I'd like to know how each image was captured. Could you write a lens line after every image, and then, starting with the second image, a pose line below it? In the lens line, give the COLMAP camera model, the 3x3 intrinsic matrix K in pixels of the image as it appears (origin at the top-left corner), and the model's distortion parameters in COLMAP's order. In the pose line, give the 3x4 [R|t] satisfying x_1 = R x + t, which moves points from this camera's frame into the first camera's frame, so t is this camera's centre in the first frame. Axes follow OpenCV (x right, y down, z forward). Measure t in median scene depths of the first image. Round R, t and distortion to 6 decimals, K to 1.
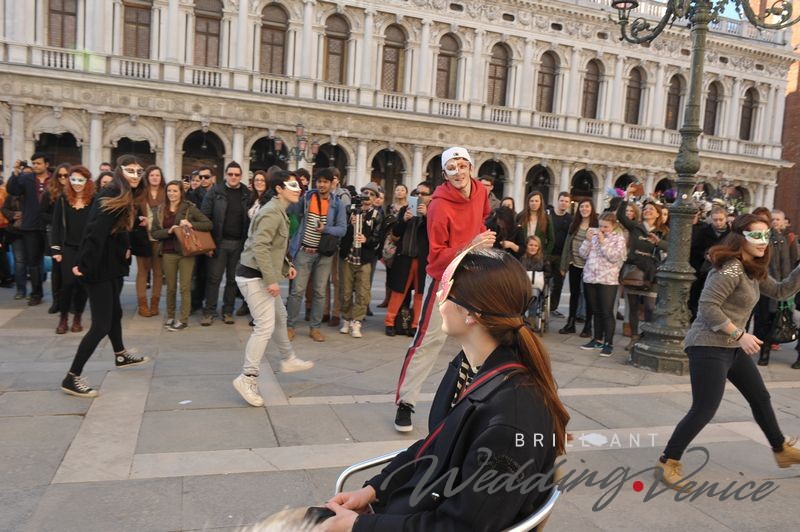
lens RADIAL K [[643.2, 0, 395.9], [0, 643.2, 270.0], [0, 0, 1]] dist [-0.009242, -0.017252]
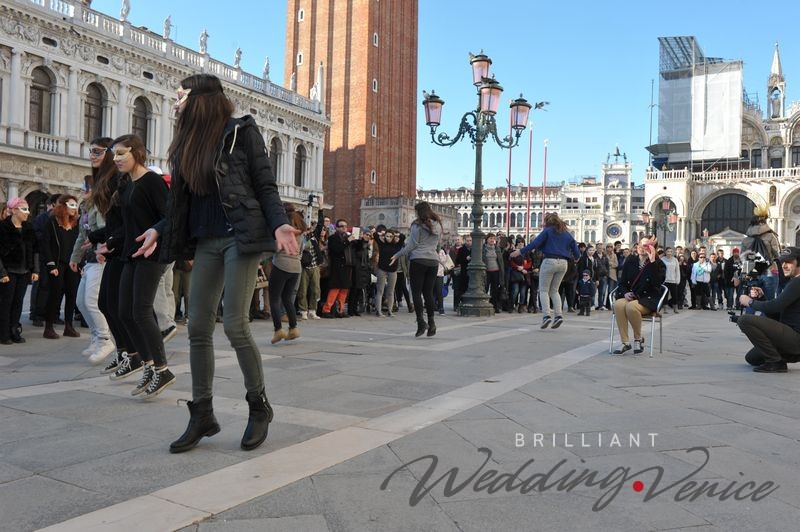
lens RADIAL K [[640.5, 0, 396.4], [0, 640.5, 270.5], [0, 0, 1]] dist [-0.013546, -0.012793]
pose [[0.750848, -0.045813, 0.658884, -0.160389], [0.083786, 0.996139, -0.026217, 0.007388], [-0.655139, 0.074891, 0.751788, -0.047118]]
